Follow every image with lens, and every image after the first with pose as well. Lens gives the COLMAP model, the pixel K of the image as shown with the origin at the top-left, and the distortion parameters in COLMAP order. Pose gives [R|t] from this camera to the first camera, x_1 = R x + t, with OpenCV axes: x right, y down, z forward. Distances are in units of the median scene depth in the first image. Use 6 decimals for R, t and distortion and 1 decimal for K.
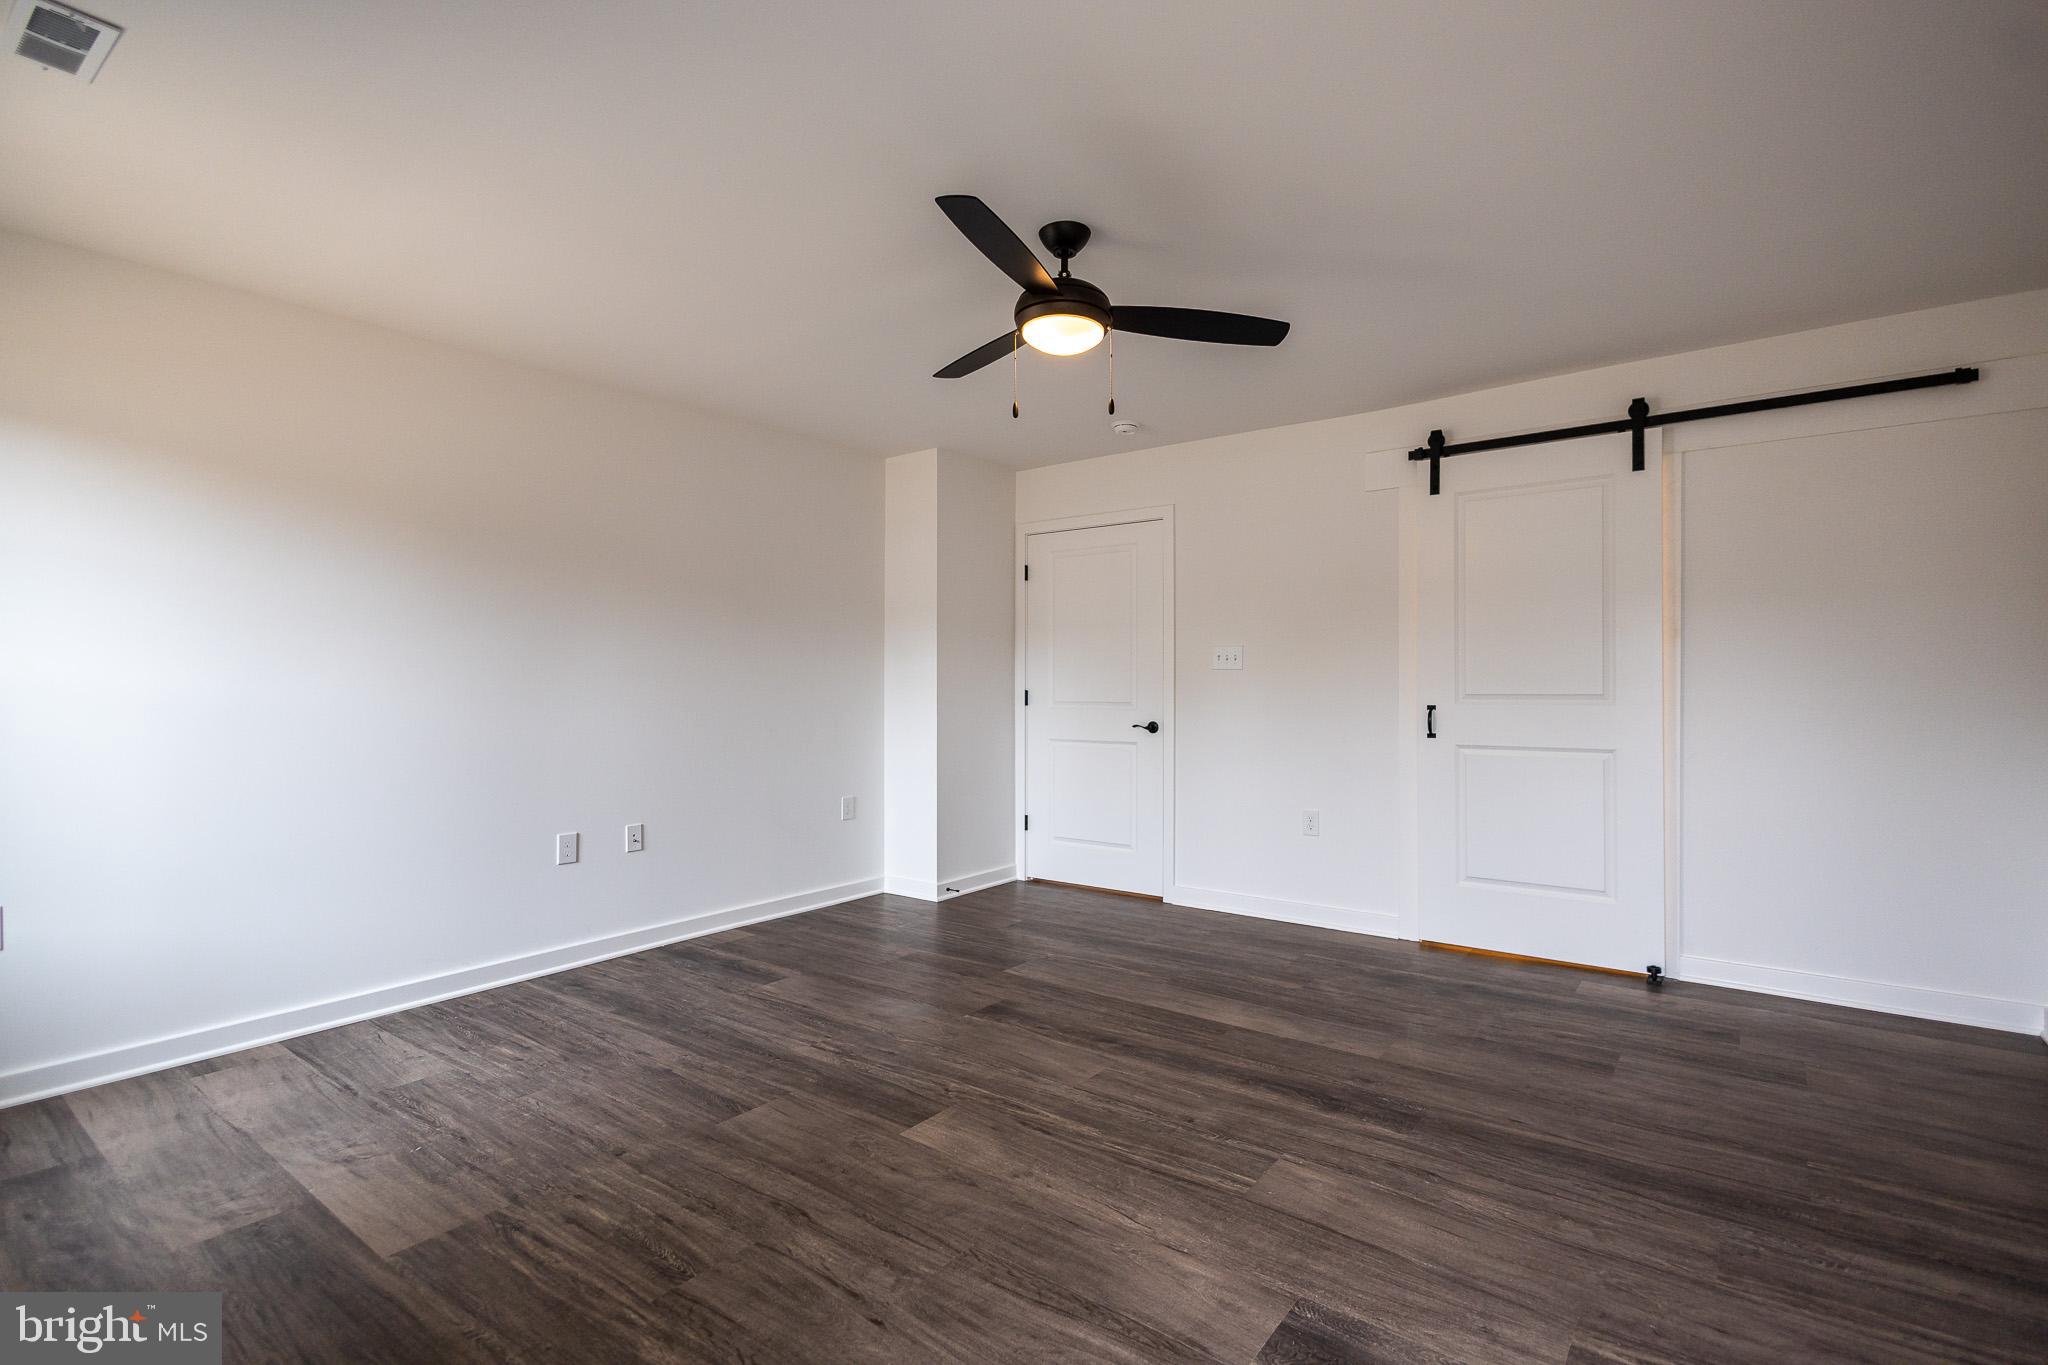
lens RADIAL K [[945.8, 0, 1010.6], [0, 945.8, 682.3], [0, 0, 1]] dist [0.011990, -0.005362]
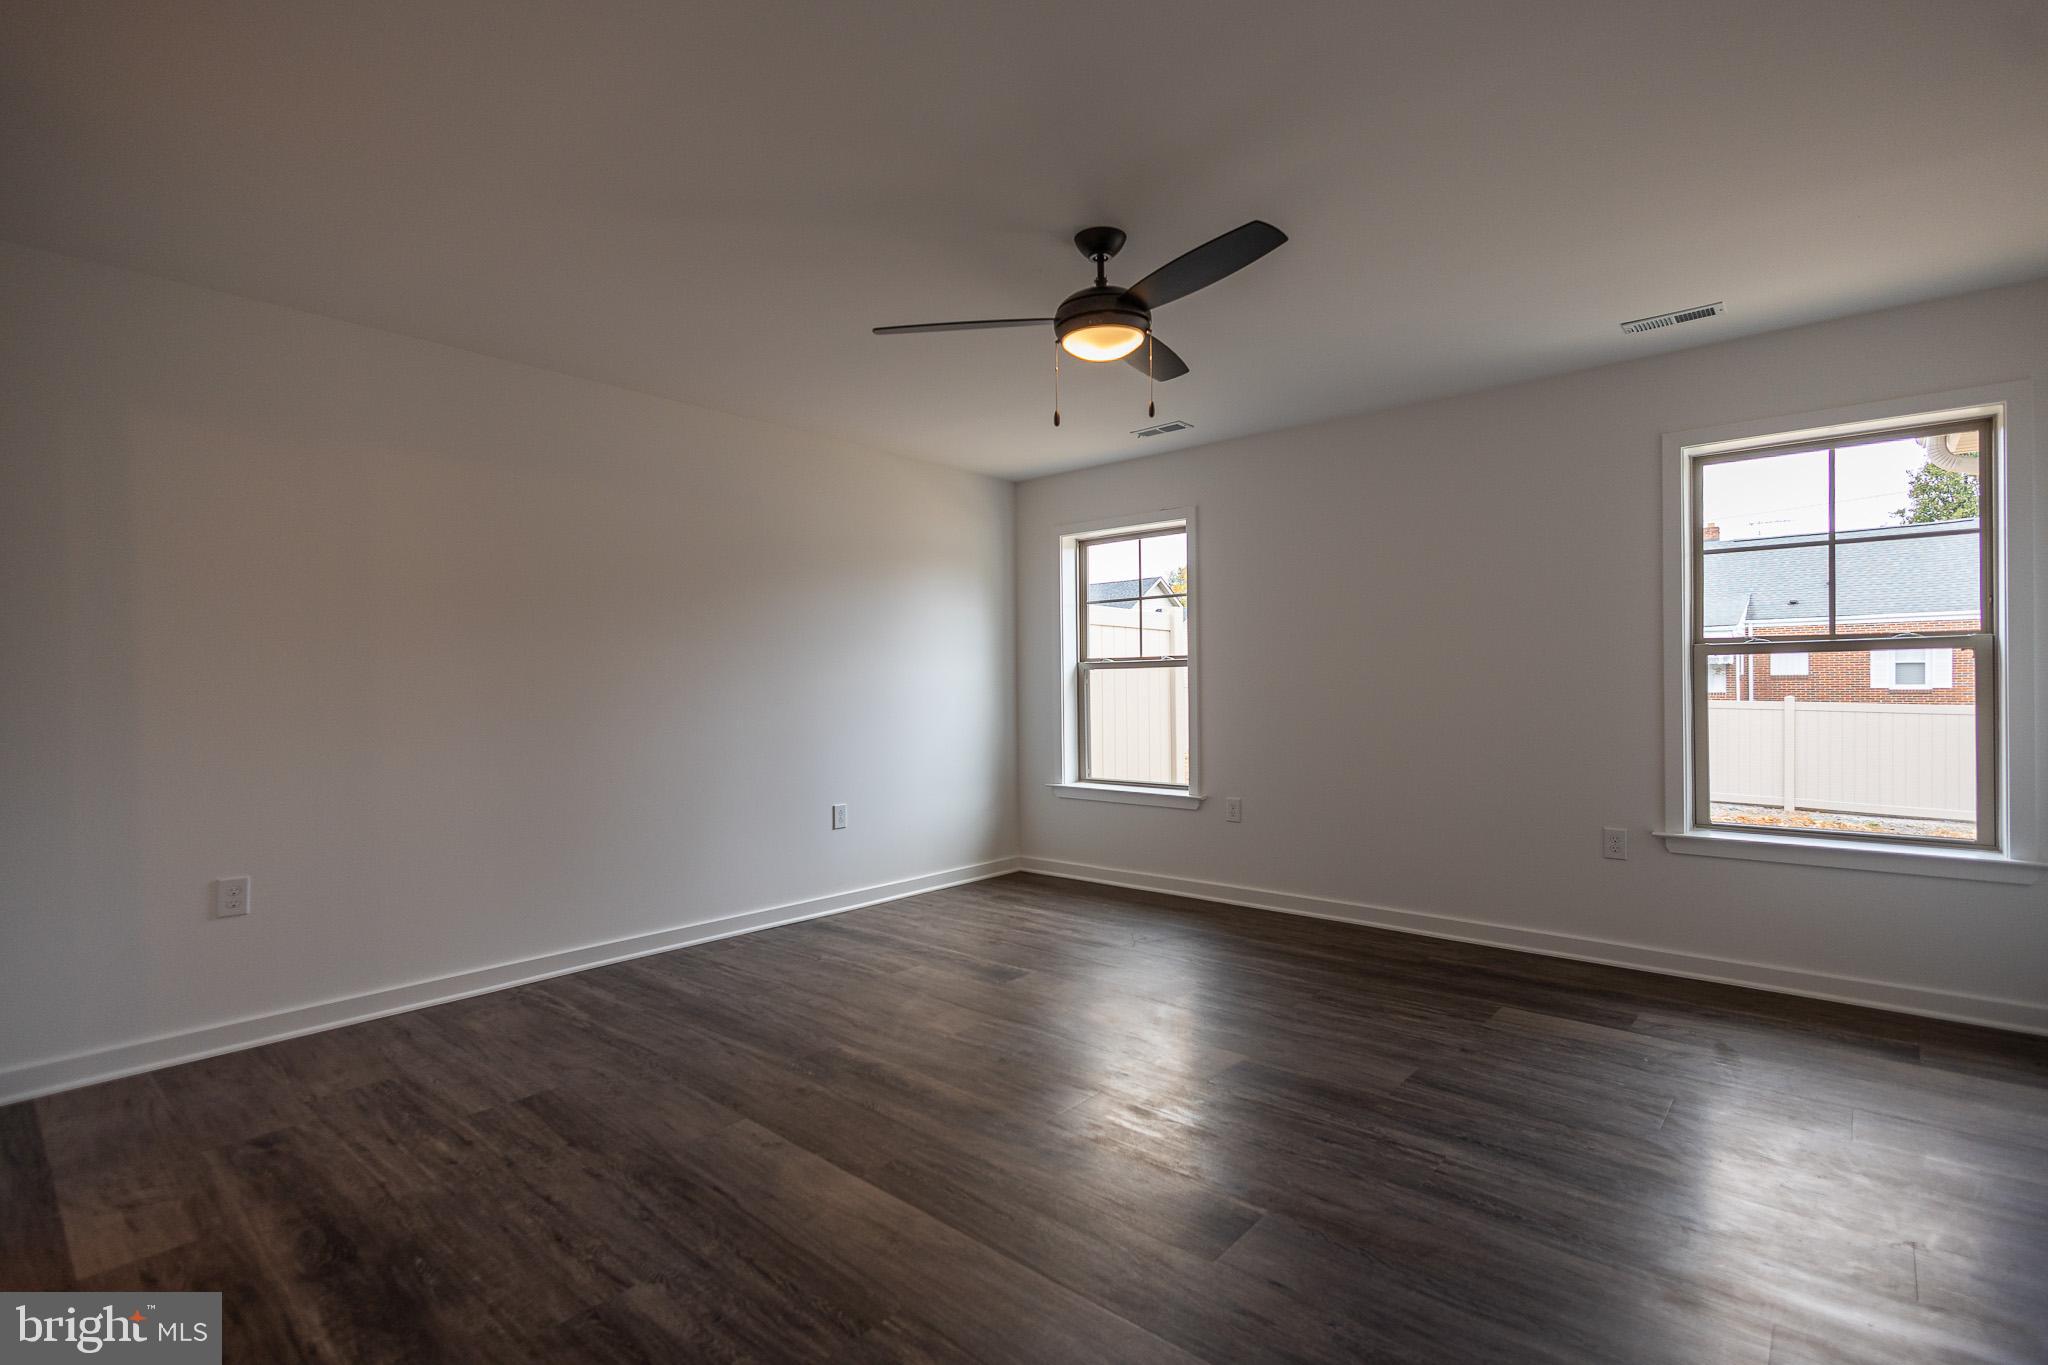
lens RADIAL K [[945.8, 0, 1010.6], [0, 945.8, 682.3], [0, 0, 1]] dist [0.011990, -0.005362]
pose [[-0.998109, 0.010815, 0.060505, 0.107335], [0.010355, 0.999915, -0.007911, 0.009370], [-0.060585, -0.007269, -0.998137, 2.245779]]
